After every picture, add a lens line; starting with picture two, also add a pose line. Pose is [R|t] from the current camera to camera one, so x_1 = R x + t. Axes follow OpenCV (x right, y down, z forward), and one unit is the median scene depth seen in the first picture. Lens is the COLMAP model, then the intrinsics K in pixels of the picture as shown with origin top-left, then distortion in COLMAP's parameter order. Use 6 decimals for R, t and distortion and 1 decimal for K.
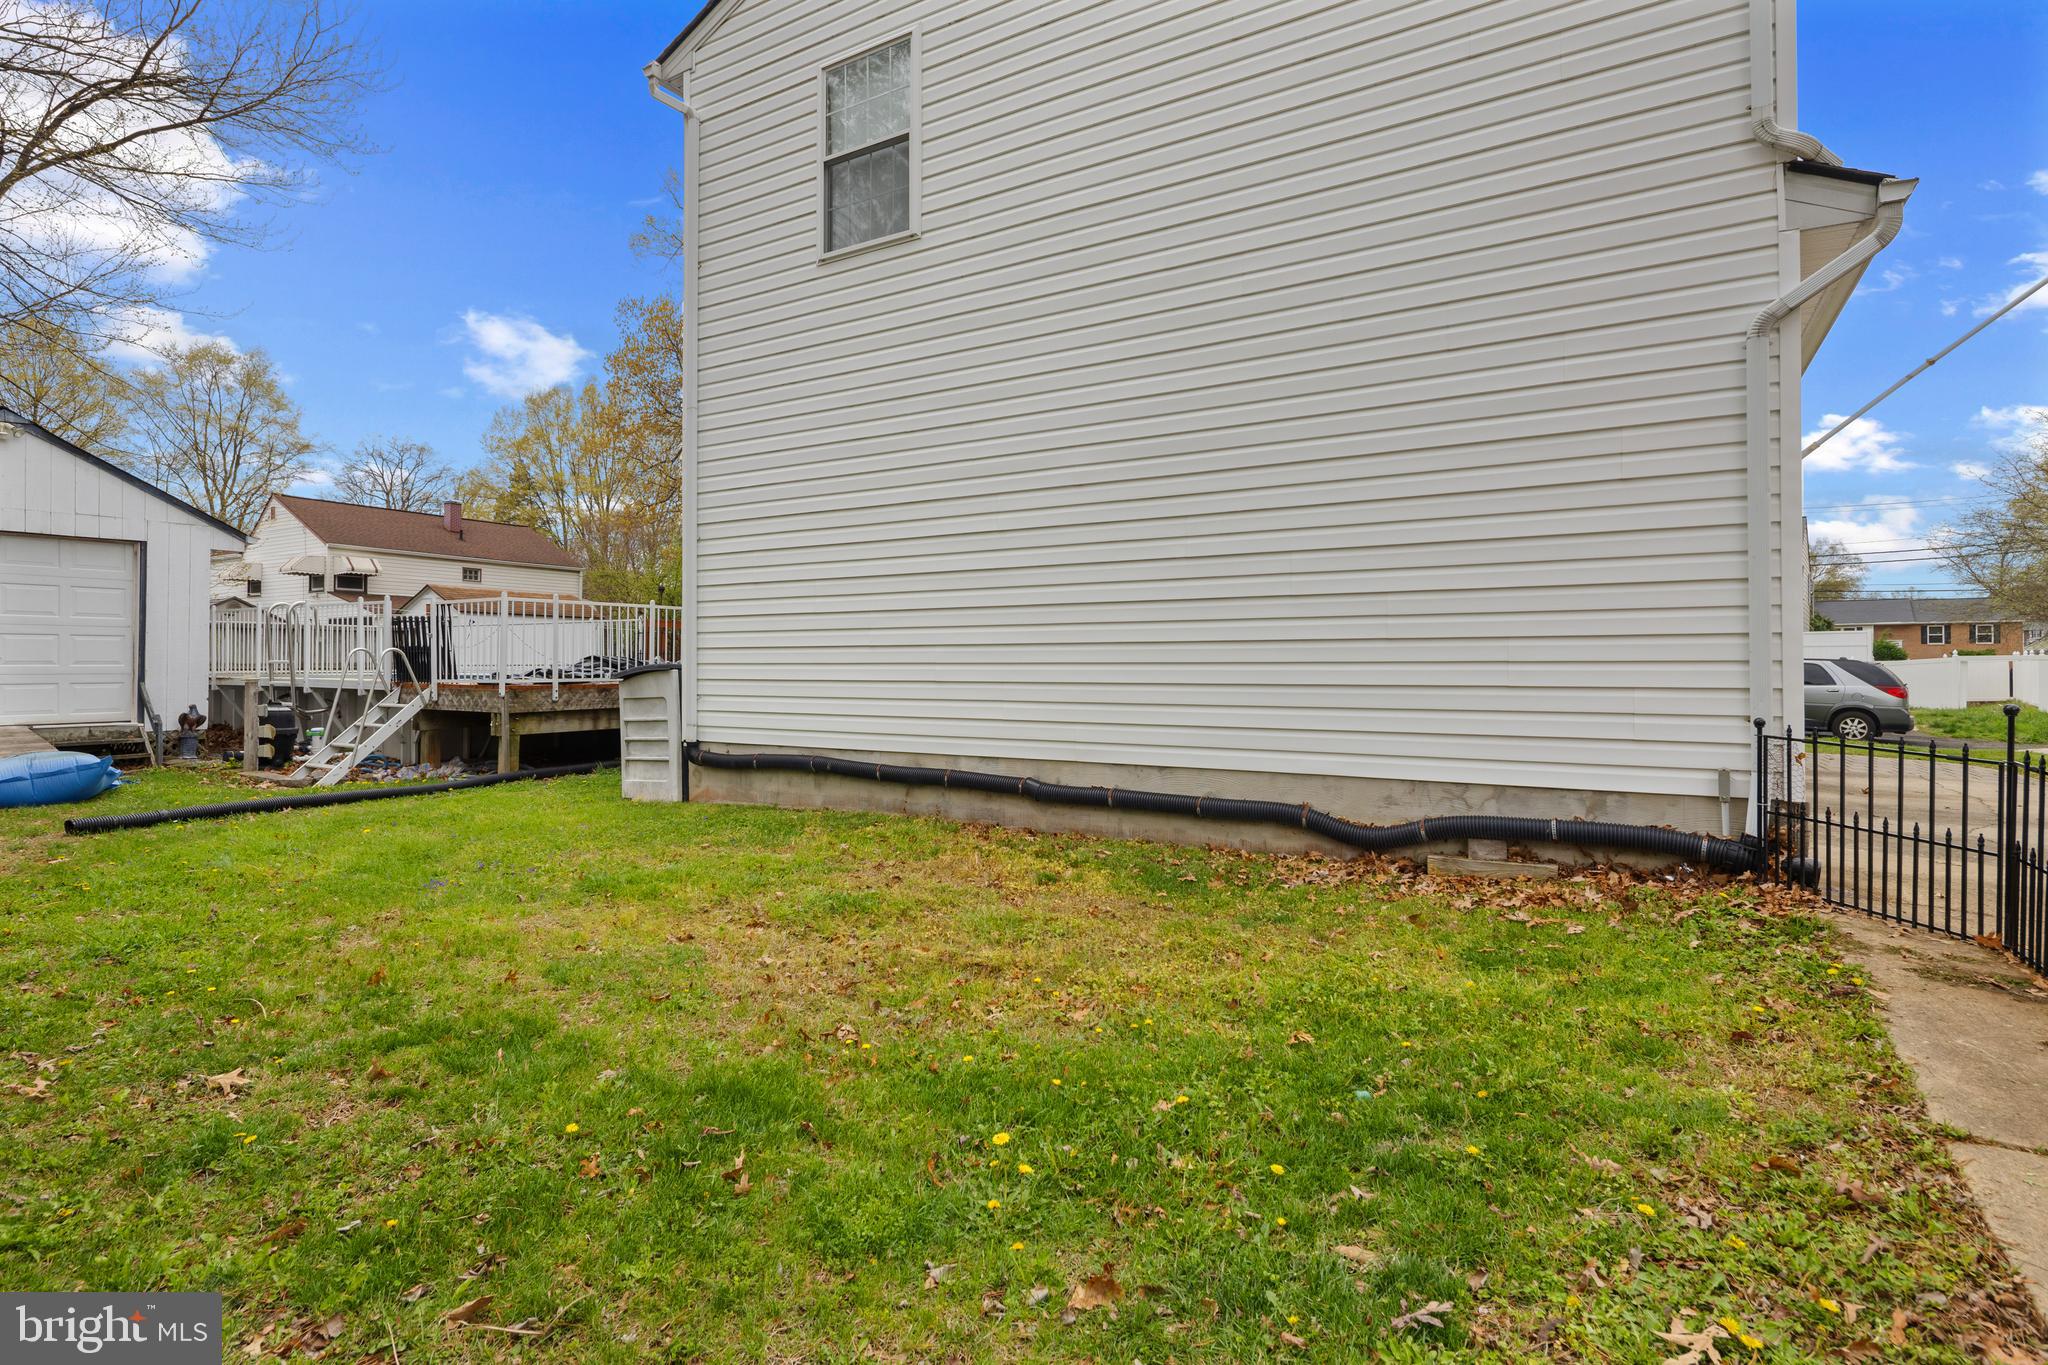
lens RADIAL K [[993.3, 0, 1025.9], [0, 993.3, 669.6], [0, 0, 1]] dist [0.006234, -0.004059]
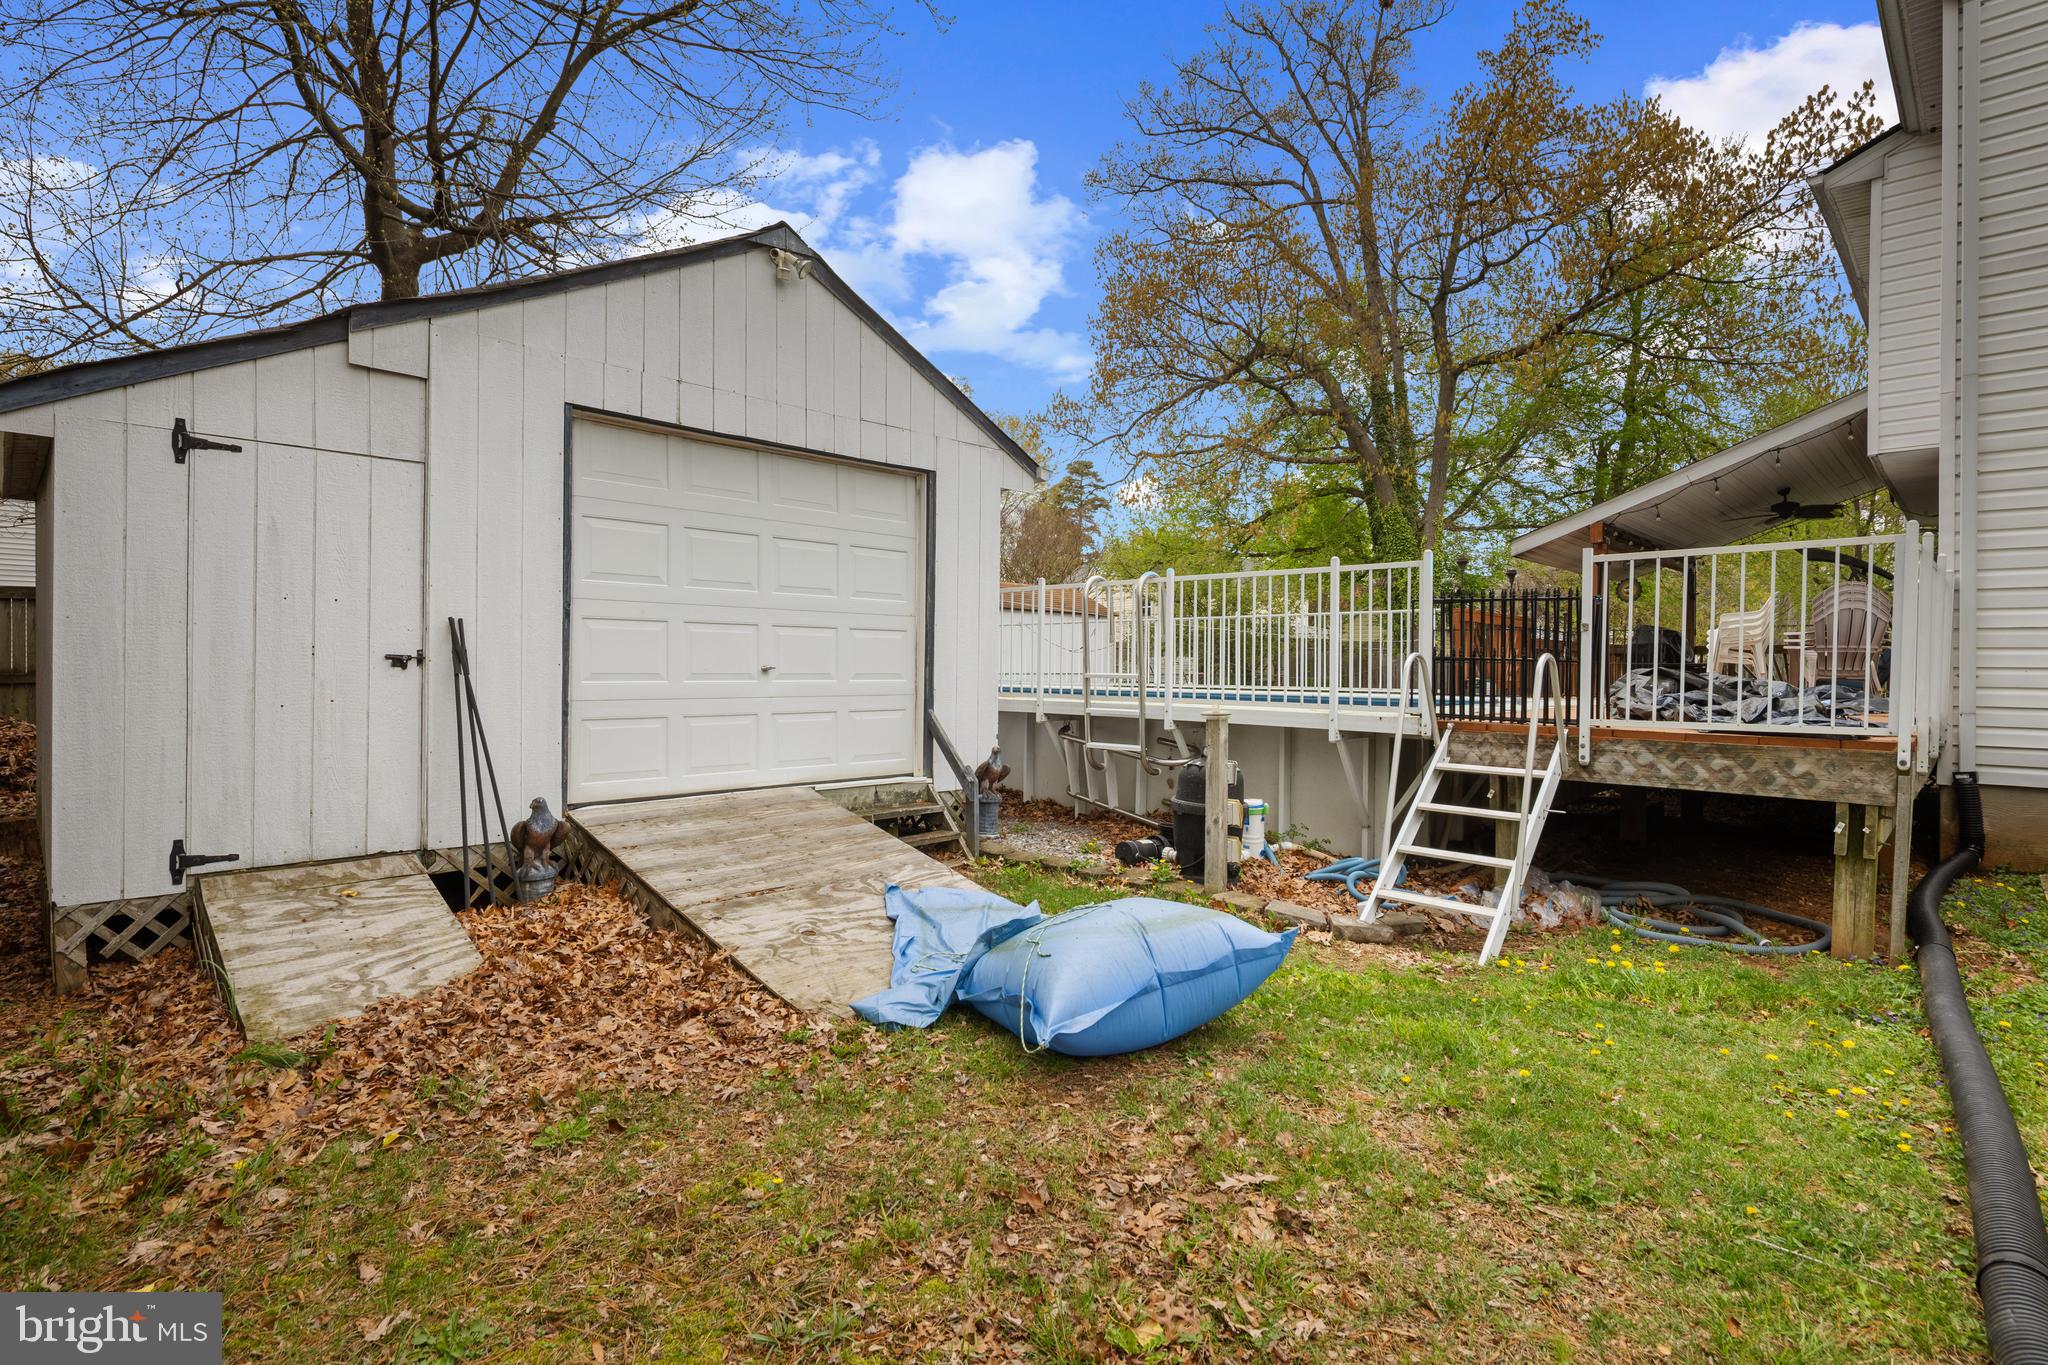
lens RADIAL K [[993.3, 0, 1021.9], [0, 993.3, 684.2], [0, 0, 1]] dist [0.006234, -0.004059]
pose [[0.969255, 0.011469, -0.245791, -0.695165], [-0.009685, 0.999917, 0.008466, -0.007610], [0.245868, -0.005825, 0.969286, 0.446326]]
